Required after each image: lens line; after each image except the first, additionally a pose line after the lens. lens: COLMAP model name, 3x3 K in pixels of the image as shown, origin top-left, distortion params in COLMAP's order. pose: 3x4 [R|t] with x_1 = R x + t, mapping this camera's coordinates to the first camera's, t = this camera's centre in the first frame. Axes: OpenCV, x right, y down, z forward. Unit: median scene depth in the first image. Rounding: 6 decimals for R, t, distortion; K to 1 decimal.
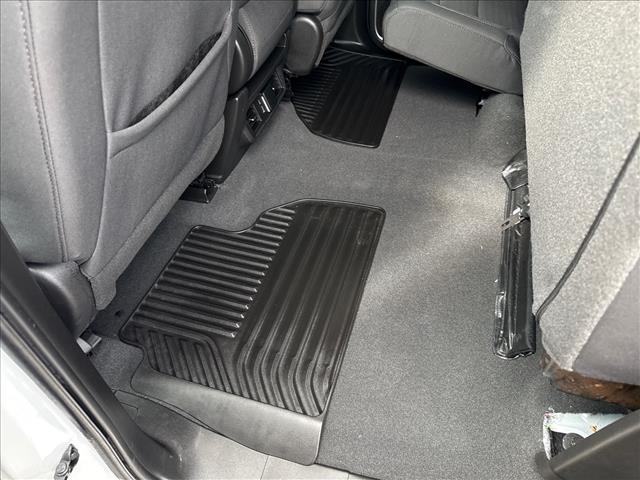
lens RADIAL K [[470.4, 0, 320.0], [0, 470.4, 240.0], [0, 0, 1]] dist [0.122920, -0.113941]
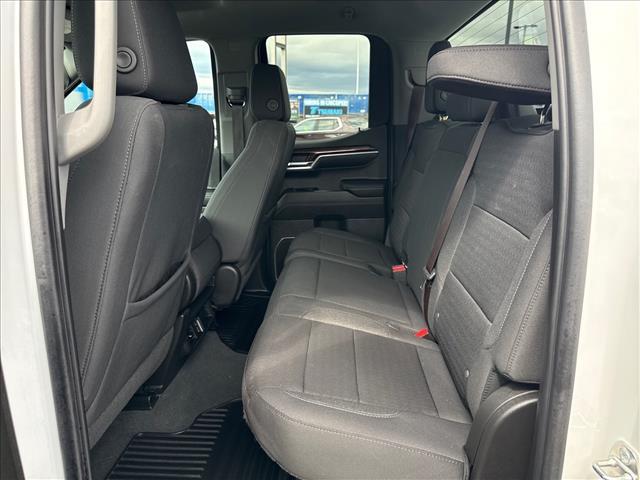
lens RADIAL K [[440.3, 0, 320.0], [0, 440.3, 240.0], [0, 0, 1]] dist [0.094399, -0.089737]
pose [[0.972804, -0.050014, 0.226168, -0.064668], [0.160138, 0.850694, -0.500675, 0.173514], [-0.167359, 0.523277, 0.835567, -0.164657]]
